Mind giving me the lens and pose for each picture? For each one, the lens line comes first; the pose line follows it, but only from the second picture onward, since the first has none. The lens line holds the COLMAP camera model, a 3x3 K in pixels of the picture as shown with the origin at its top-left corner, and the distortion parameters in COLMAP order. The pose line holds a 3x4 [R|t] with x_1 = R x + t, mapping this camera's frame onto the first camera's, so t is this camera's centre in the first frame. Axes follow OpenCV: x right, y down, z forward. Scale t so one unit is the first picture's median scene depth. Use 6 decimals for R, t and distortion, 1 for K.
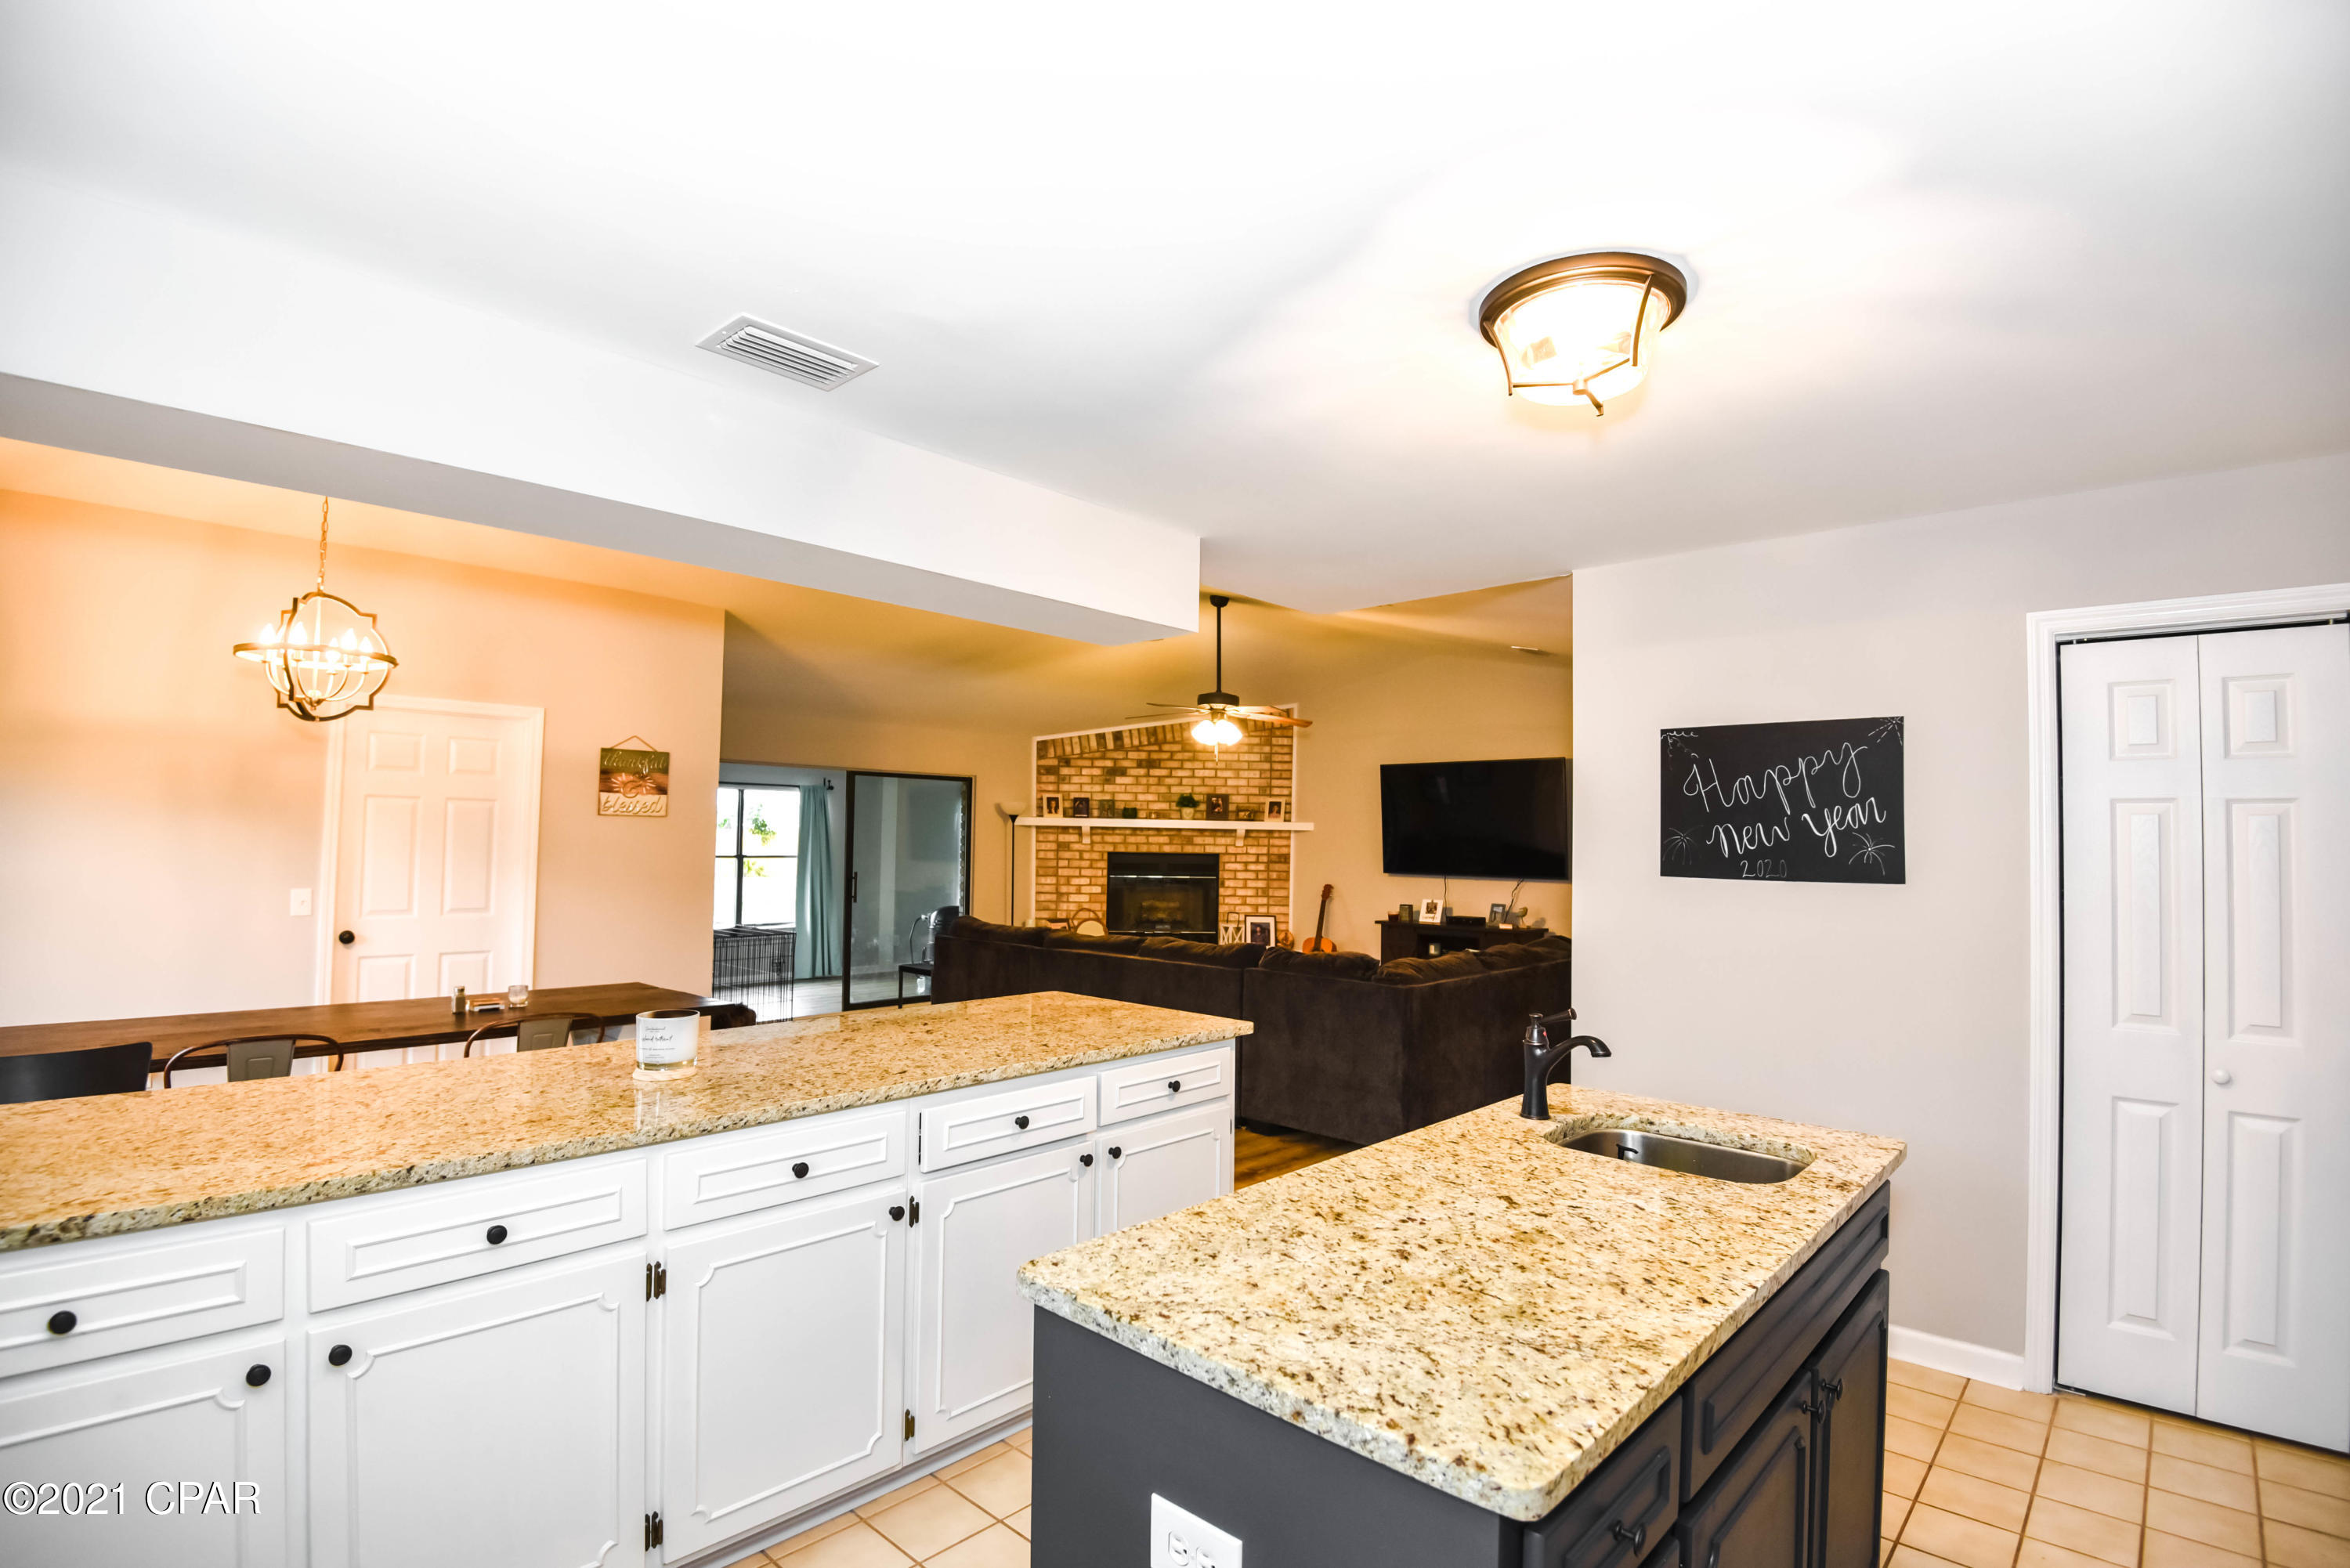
lens RADIAL K [[1093.0, 0, 1165.2], [0, 1093.0, 803.3], [0, 0, 1]] dist [-0.024801, -0.012799]
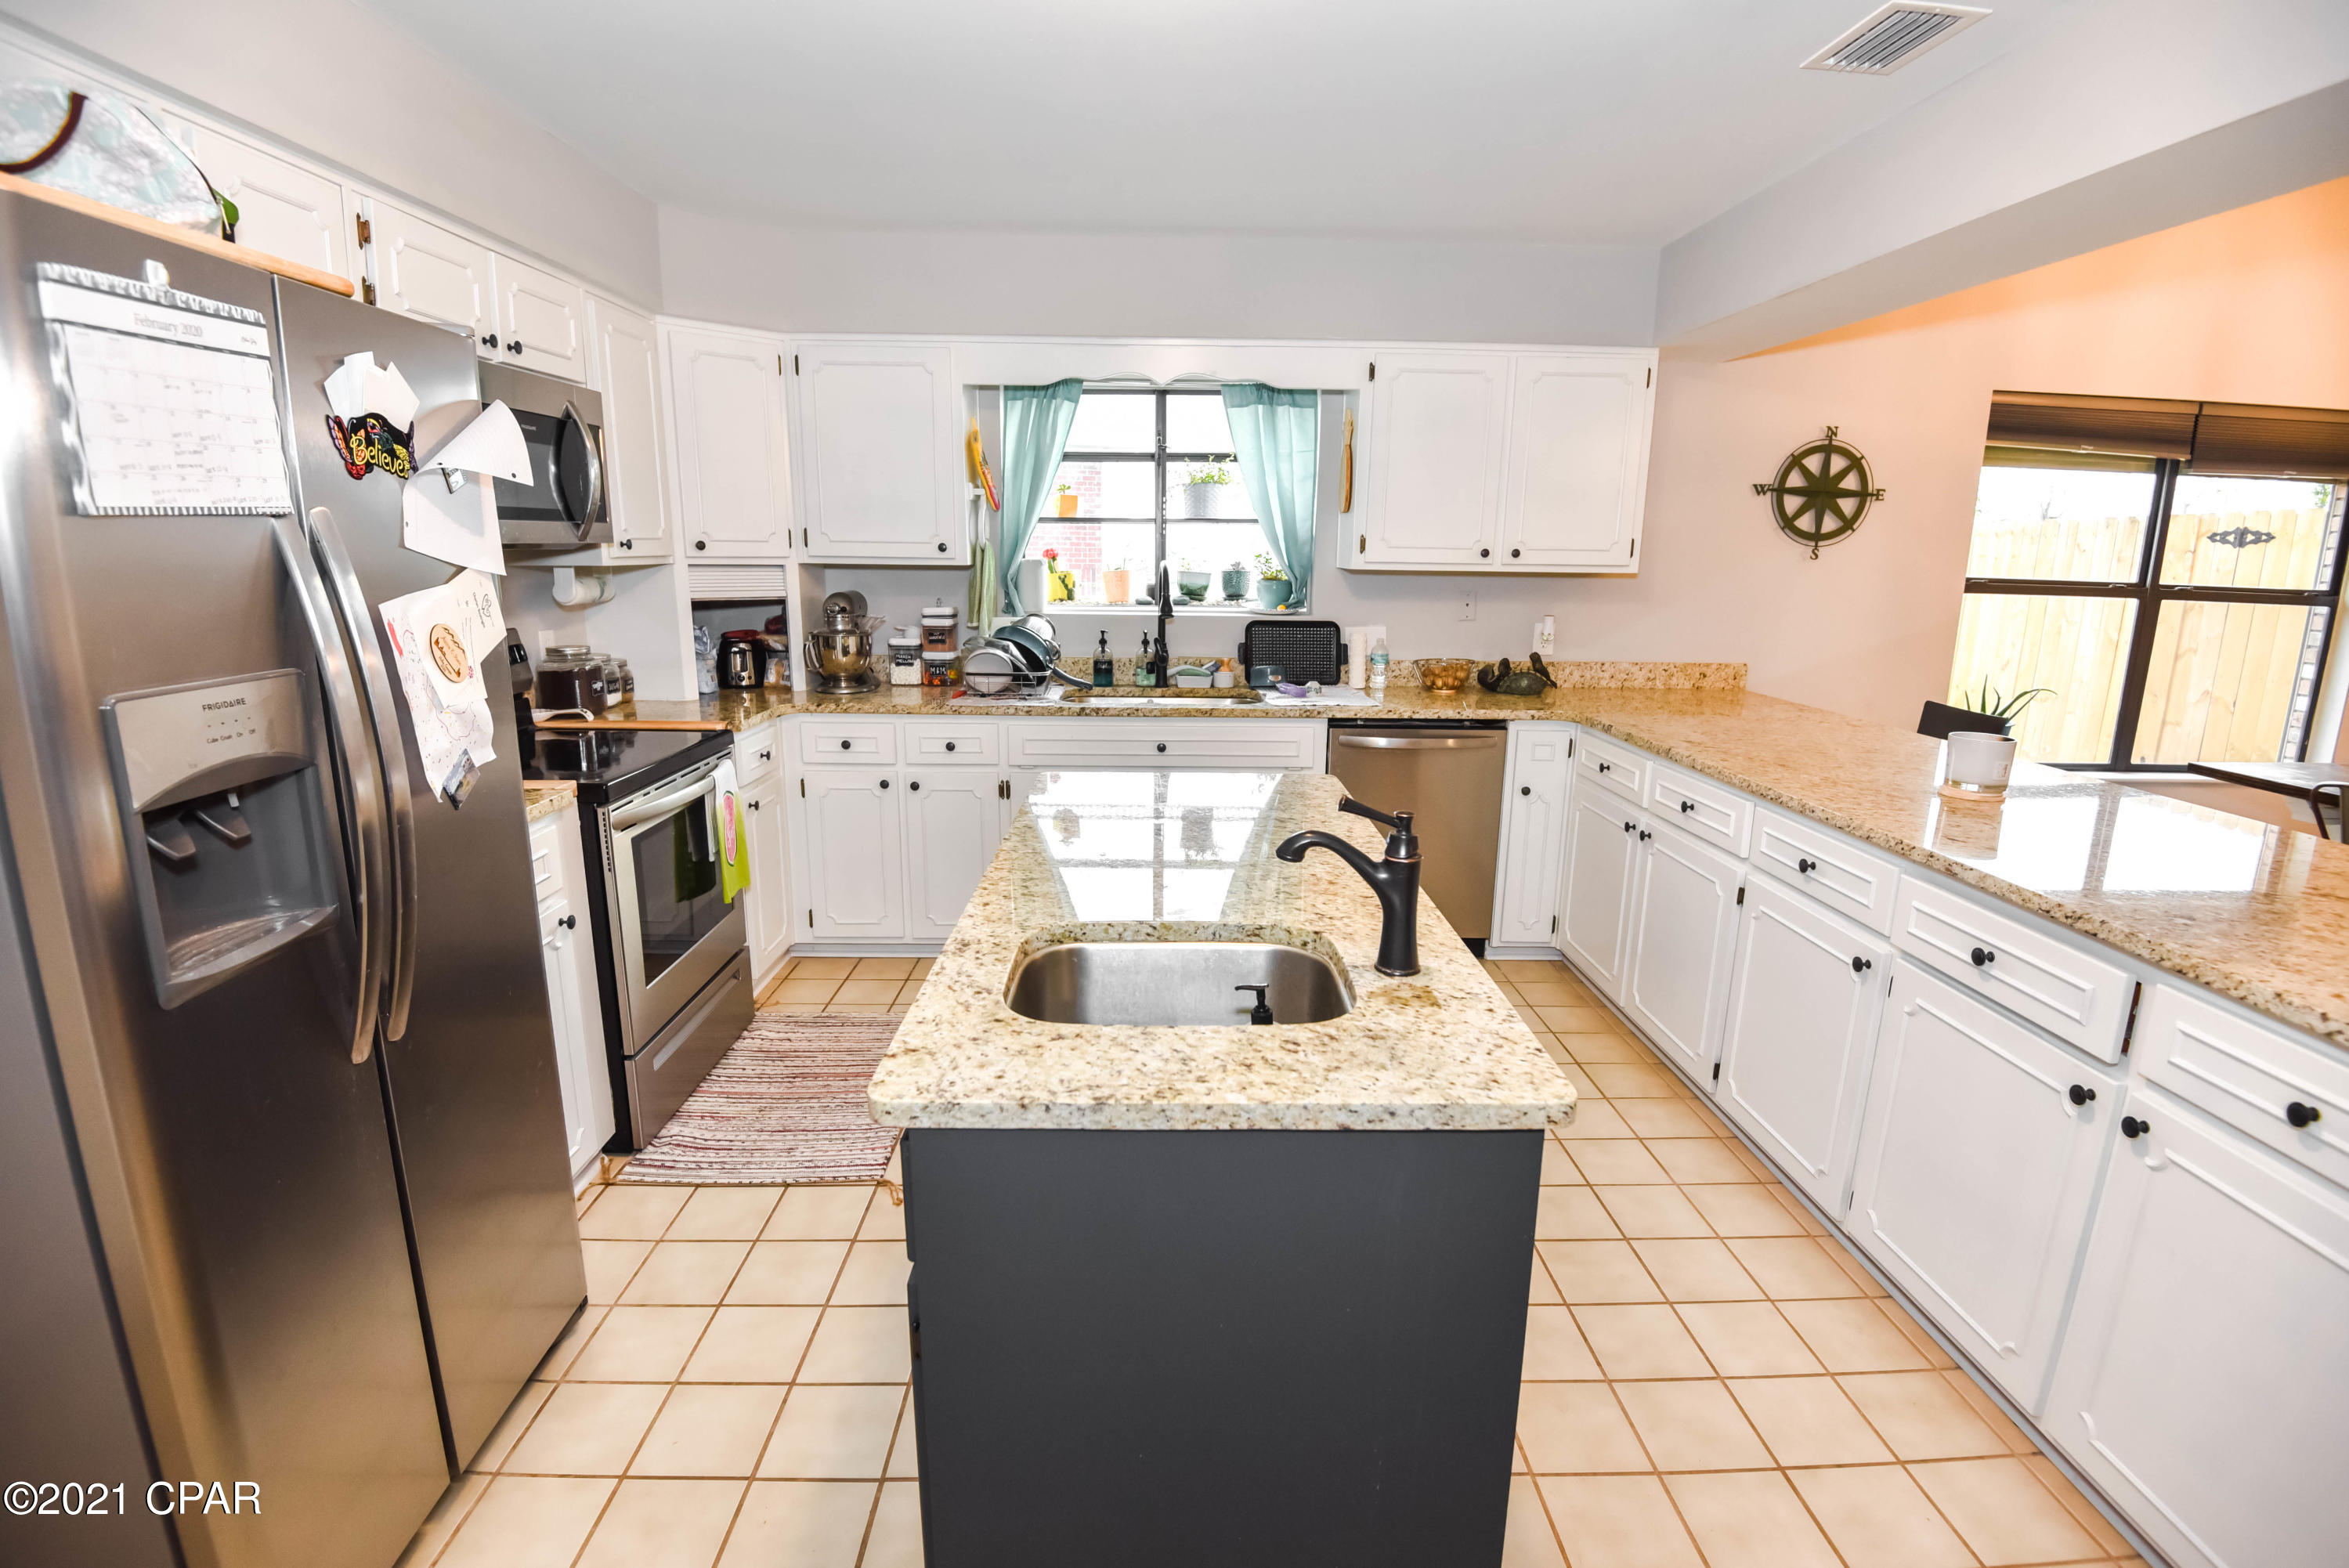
lens RADIAL K [[1092.6, 0, 1187.2], [0, 1092.6, 798.6], [0, 0, 1]] dist [-0.024801, -0.012799]
pose [[-0.706102, 0.133346, -0.695441, 0.166628], [0.002427, 0.982559, 0.185935, 0.014349], [0.708106, 0.129601, -0.694111, 0.261644]]
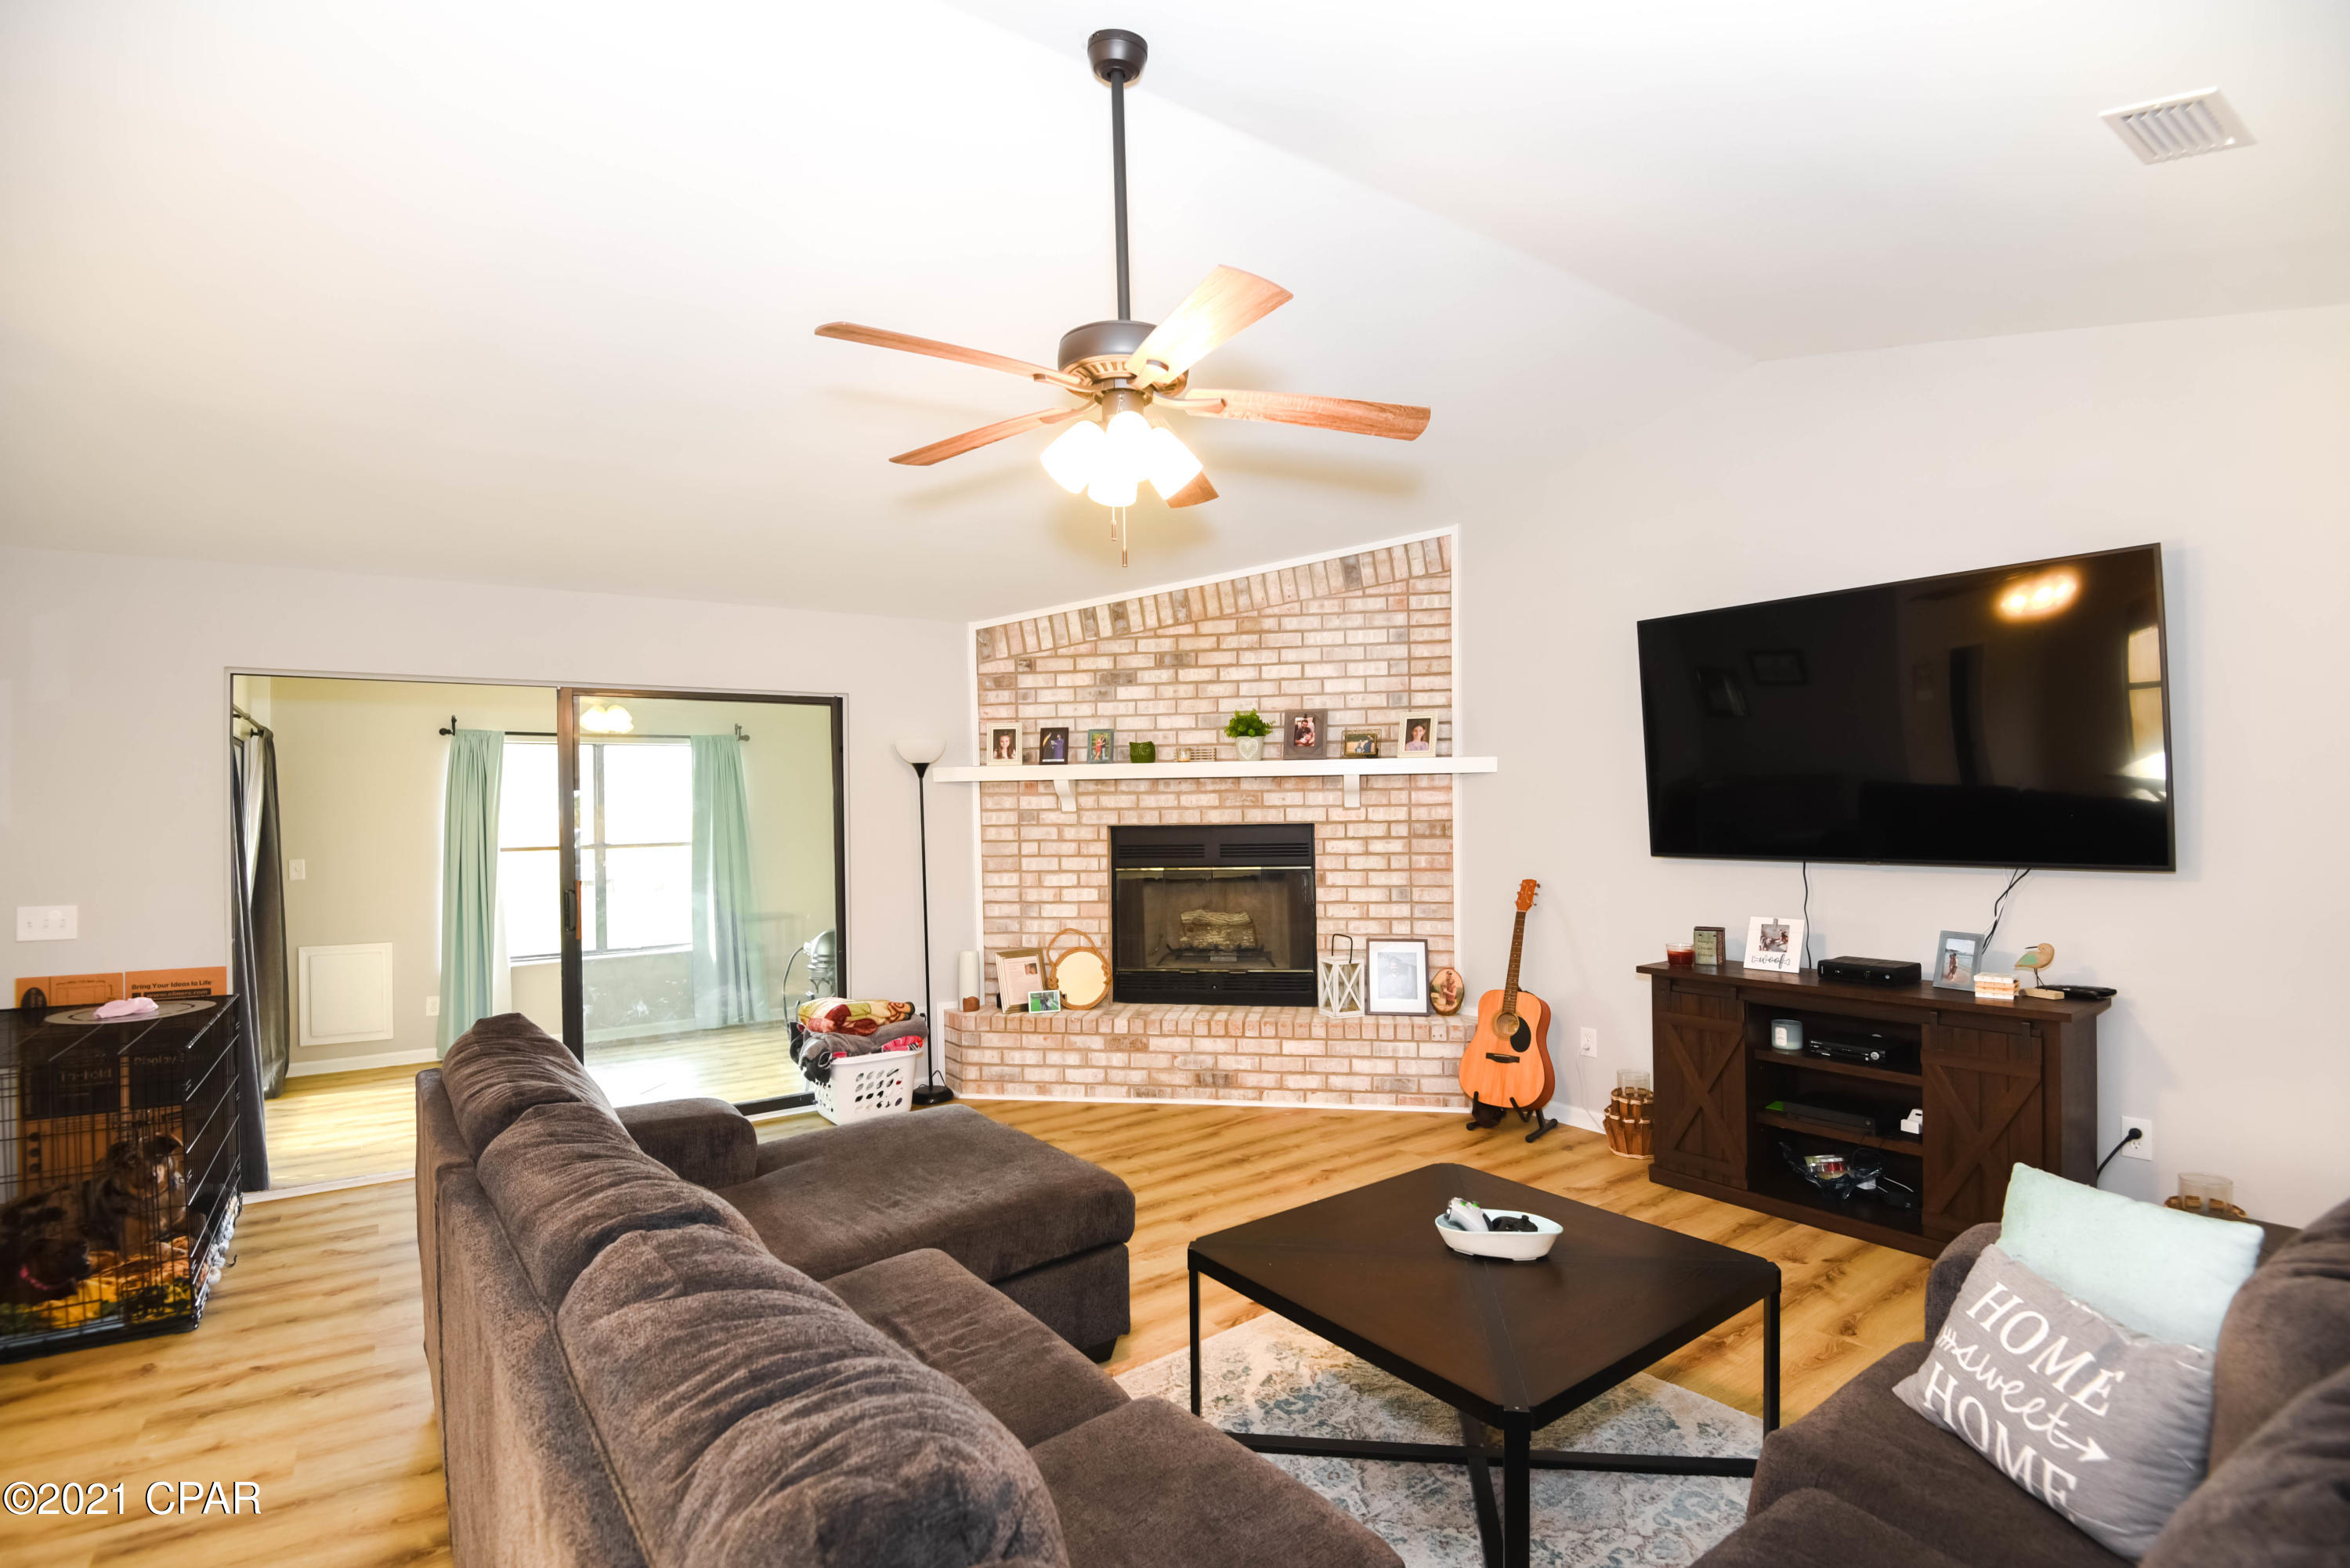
lens RADIAL K [[1093.0, 0, 1159.8], [0, 1093.0, 799.3], [0, 0, 1]] dist [-0.024801, -0.012799]
pose [[0.979665, -0.032206, -0.198037, 0.081638], [0.038136, 0.998929, 0.026205, 0.018190], [0.196981, -0.033225, 0.979844, 0.471575]]
